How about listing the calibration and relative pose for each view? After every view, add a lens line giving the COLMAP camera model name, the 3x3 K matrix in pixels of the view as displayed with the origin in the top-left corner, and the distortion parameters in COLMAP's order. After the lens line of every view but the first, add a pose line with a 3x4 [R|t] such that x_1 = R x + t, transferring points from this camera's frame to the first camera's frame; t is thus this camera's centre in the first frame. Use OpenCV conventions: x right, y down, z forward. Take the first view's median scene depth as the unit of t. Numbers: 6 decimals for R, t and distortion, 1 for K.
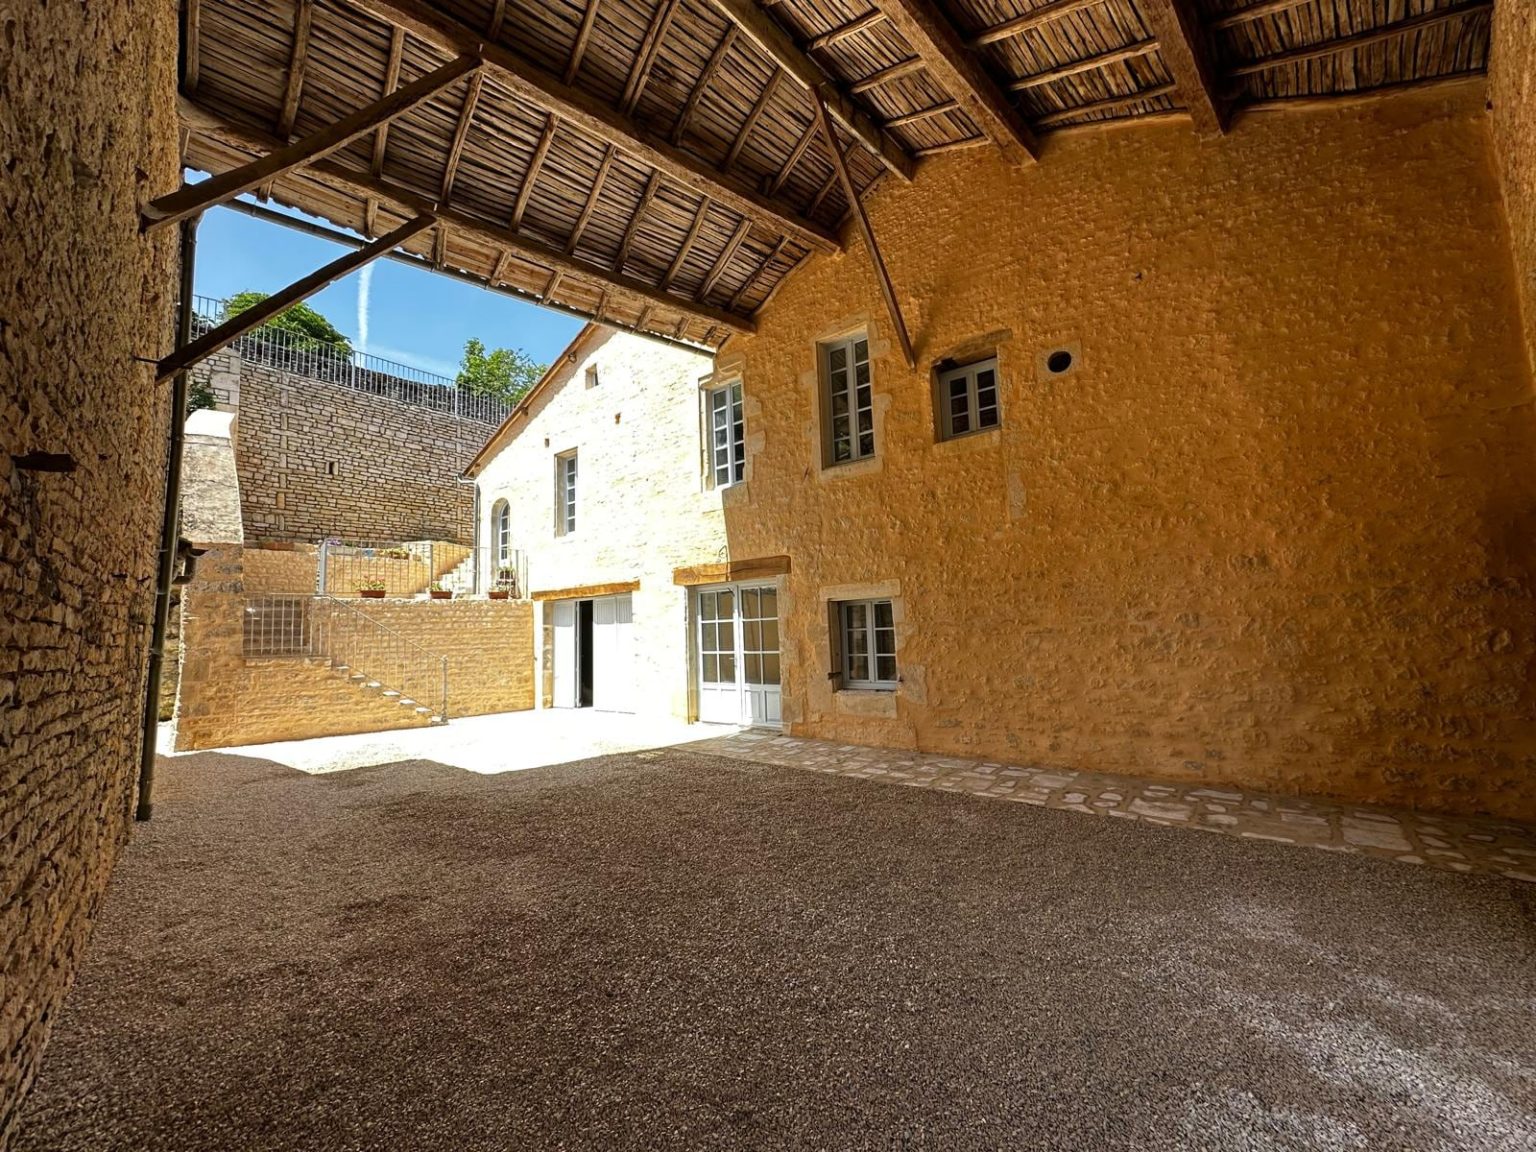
lens RADIAL K [[611.8, 0, 768.0], [0, 611.8, 576.0], [0, 0, 1]] dist [-0.000130, -0.000151]
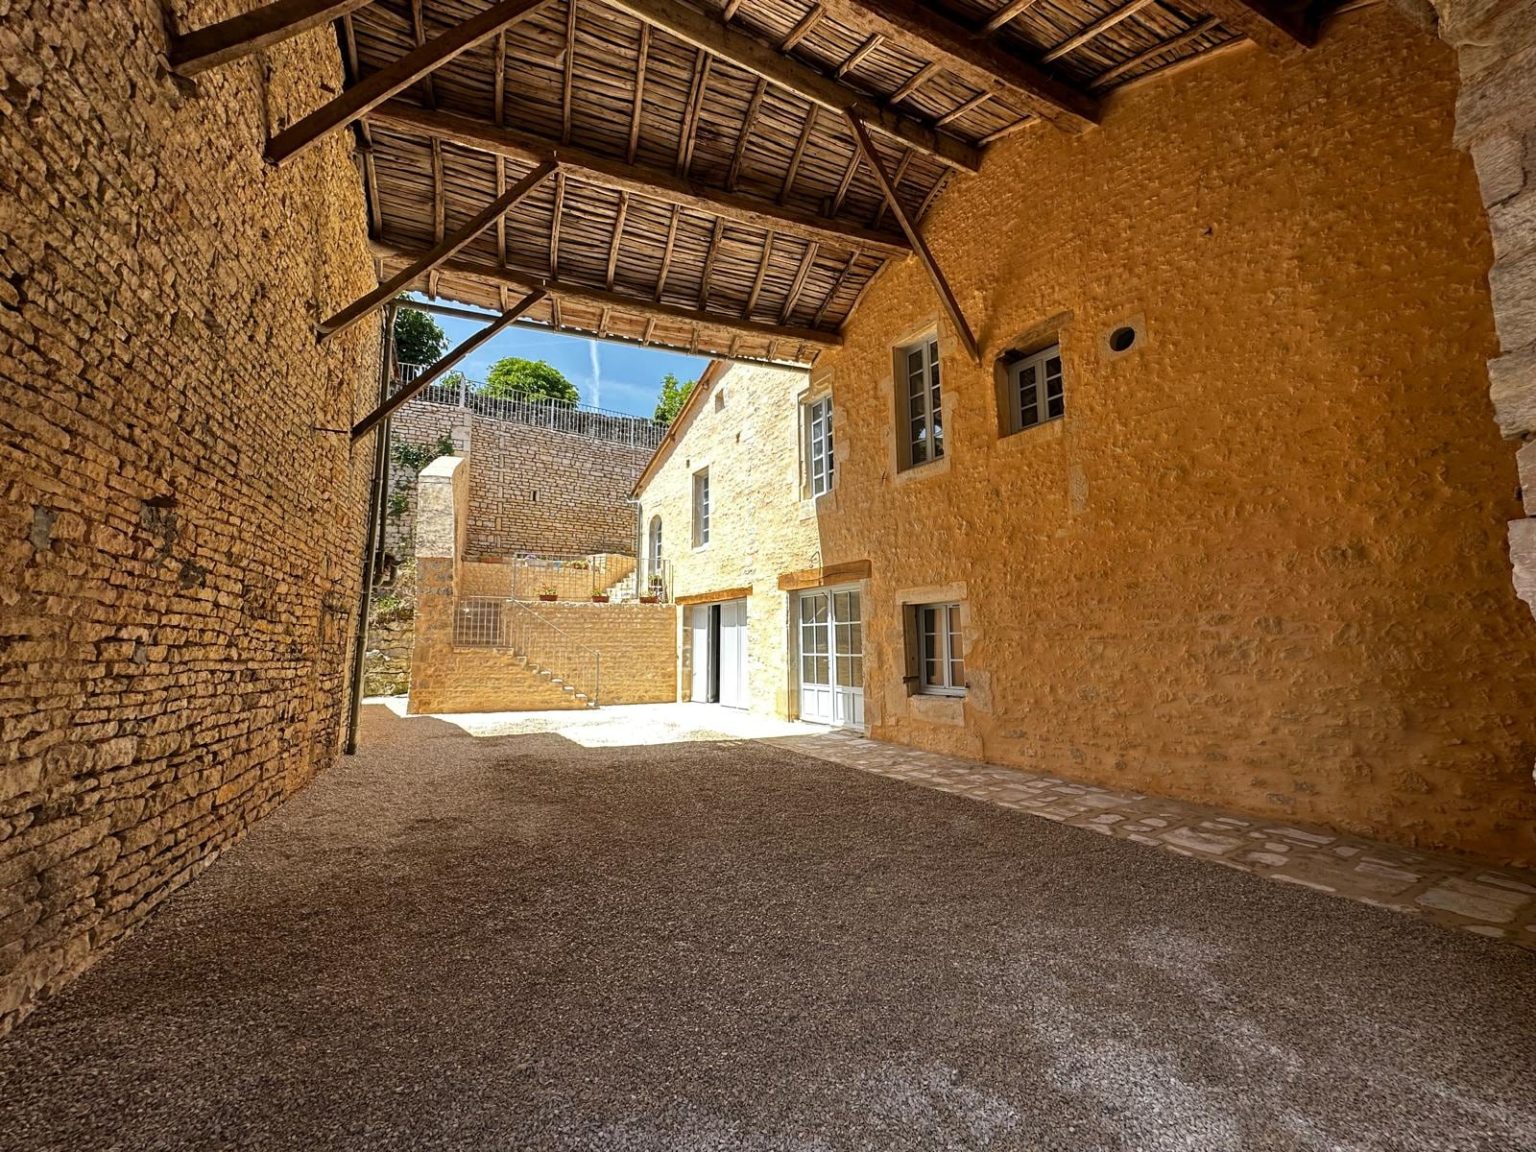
lens RADIAL K [[614.8, 0, 768.0], [0, 614.8, 576.0], [0, 0, 1]] dist [-0.000247, 0.000282]
pose [[0.946846, -0.008301, -0.321579, 0.209596], [0.002694, 0.999837, -0.017876, 0.011851], [0.321675, 0.016060, 0.946714, -0.018959]]
